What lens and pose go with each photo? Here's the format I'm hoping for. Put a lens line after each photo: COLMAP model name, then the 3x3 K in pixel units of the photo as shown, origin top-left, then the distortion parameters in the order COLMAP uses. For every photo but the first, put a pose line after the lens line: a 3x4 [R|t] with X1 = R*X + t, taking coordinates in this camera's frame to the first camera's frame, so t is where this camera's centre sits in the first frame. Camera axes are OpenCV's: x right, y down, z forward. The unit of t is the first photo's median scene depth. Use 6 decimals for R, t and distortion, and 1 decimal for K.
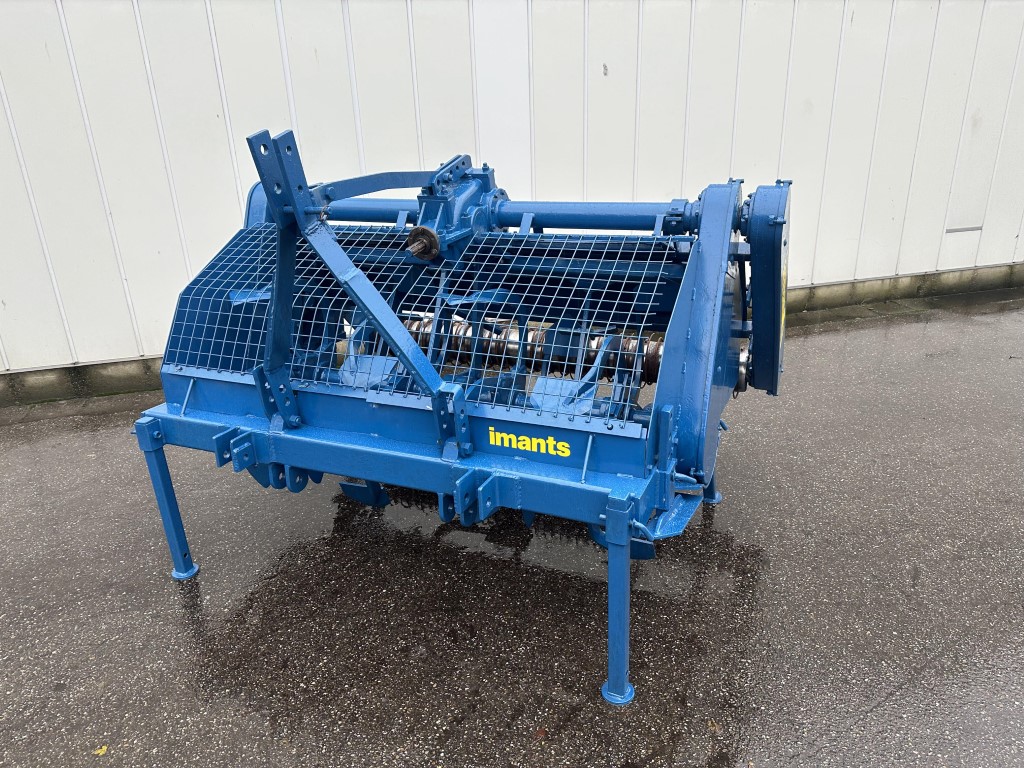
lens RADIAL K [[707.6, 0, 509.9], [0, 707.6, 380.9], [0, 0, 1]] dist [0.015124, -0.022369]
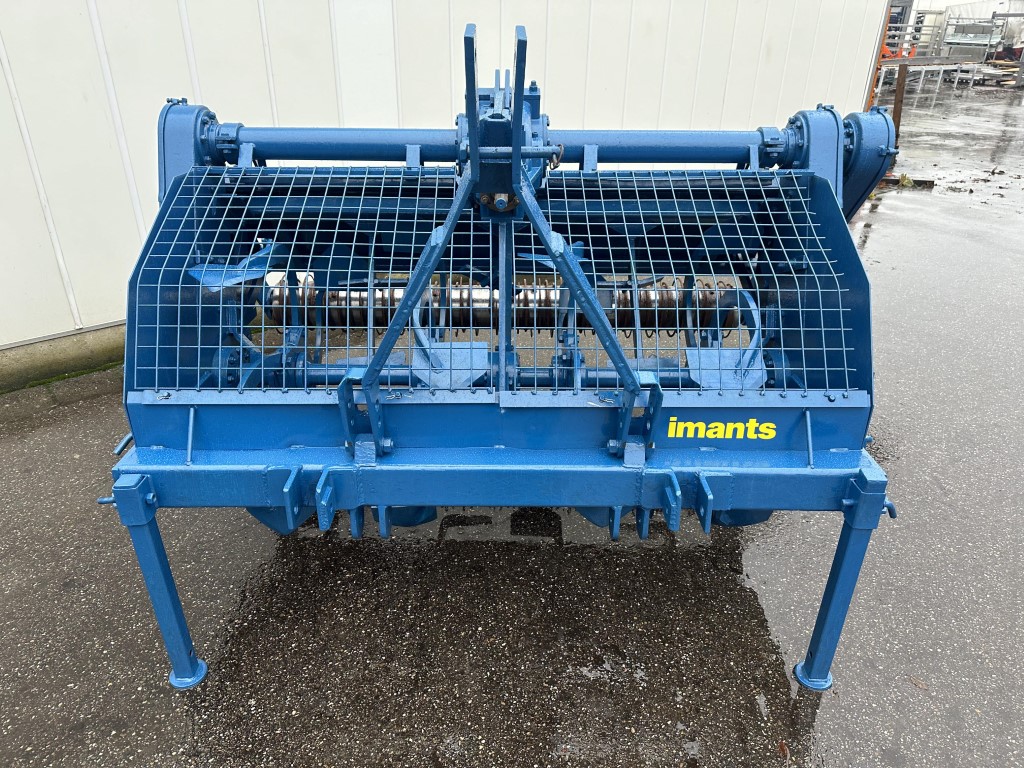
lens RADIAL K [[707.6, 0, 505.4], [0, 707.6, 393.8], [0, 0, 1]] dist [0.015124, -0.022369]
pose [[0.918259, -0.142453, 0.369469, -0.458458], [0.100915, 0.986428, 0.129519, -0.079135], [-0.382906, -0.081647, 0.920172, 0.294855]]
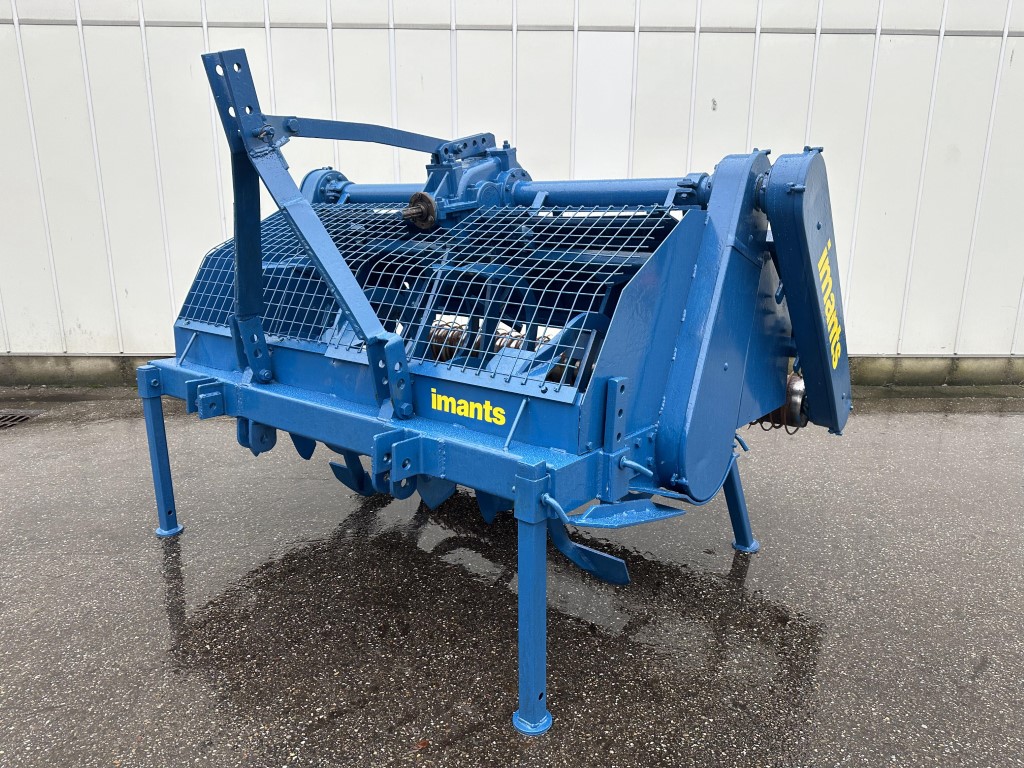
lens RADIAL K [[707.6, 0, 512.3], [0, 707.6, 376.7], [0, 0, 1]] dist [0.015124, -0.022369]
pose [[0.969812, 0.097096, -0.223689, 0.247207], [-0.123438, 0.986575, -0.106929, 0.122491], [0.210304, 0.131313, 0.968777, 0.131849]]
